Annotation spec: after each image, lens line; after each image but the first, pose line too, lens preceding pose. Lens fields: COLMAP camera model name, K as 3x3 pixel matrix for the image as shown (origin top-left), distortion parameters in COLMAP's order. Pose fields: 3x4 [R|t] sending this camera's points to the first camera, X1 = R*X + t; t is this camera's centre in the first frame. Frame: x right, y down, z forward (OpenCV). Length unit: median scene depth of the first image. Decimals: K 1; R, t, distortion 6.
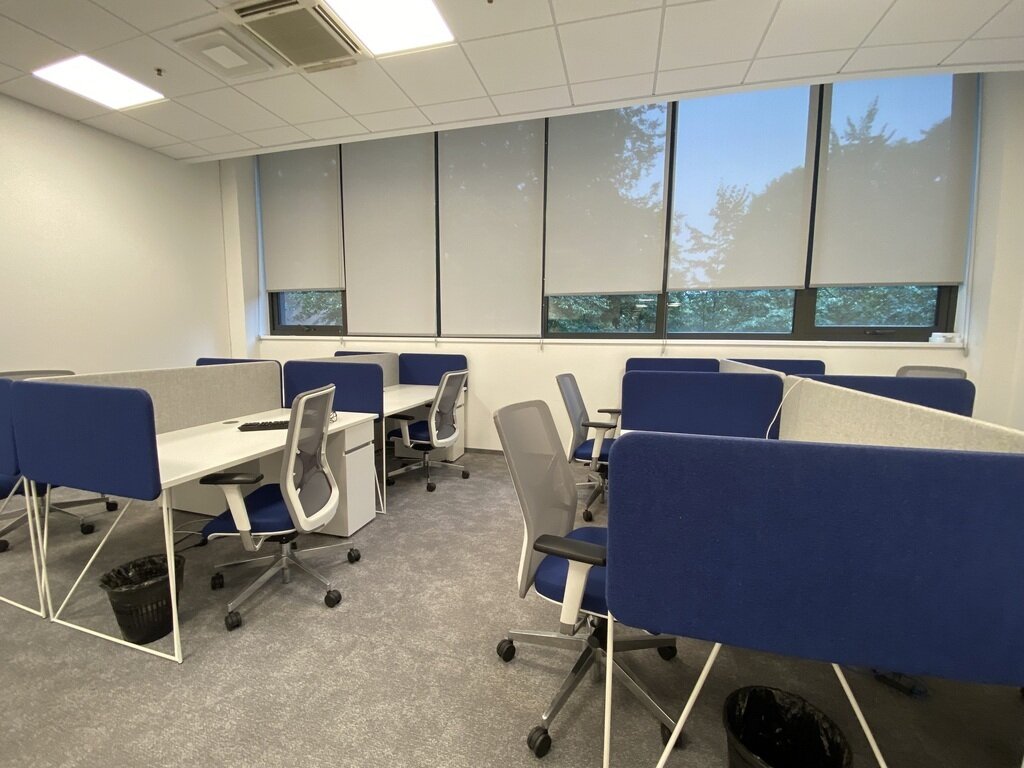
lens RADIAL K [[412.4, 0, 508.1], [0, 412.4, 380.9], [0, 0, 1]] dist [0.021546, -0.021041]
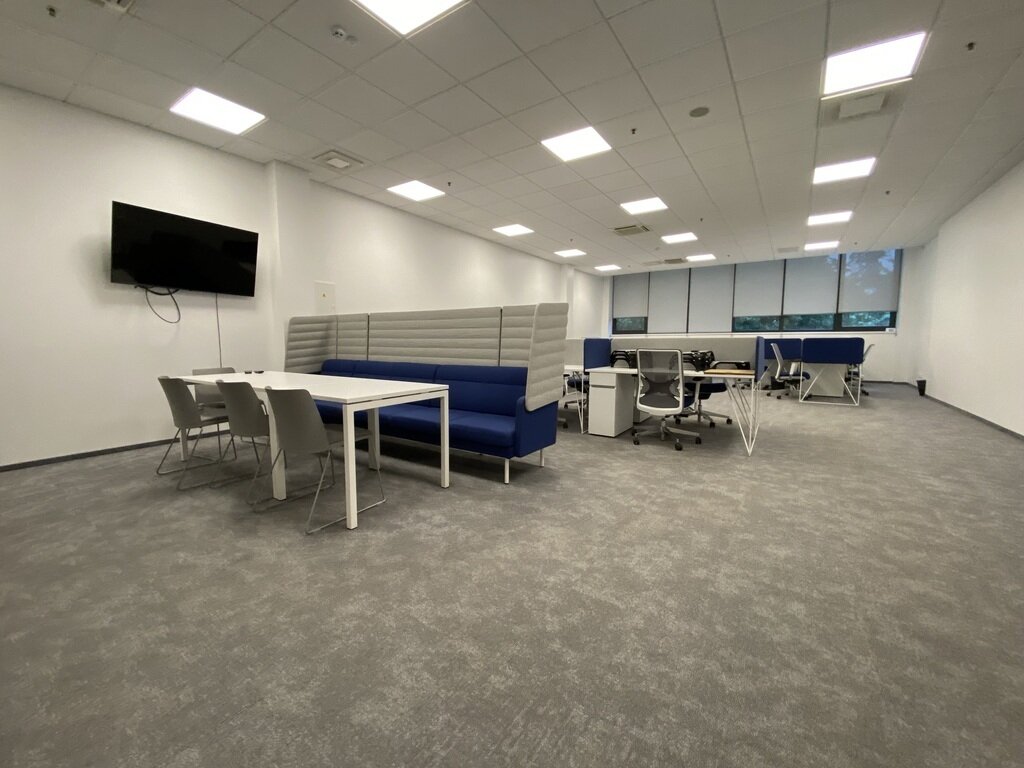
lens RADIAL K [[412.4, 0, 508.1], [0, 412.4, 380.9], [0, 0, 1]] dist [0.021546, -0.021041]
pose [[0.942562, 0.023415, -0.333209, -0.403187], [-0.029171, 0.999499, -0.012282, 0.300571], [0.332755, 0.021297, 0.942773, -2.143322]]
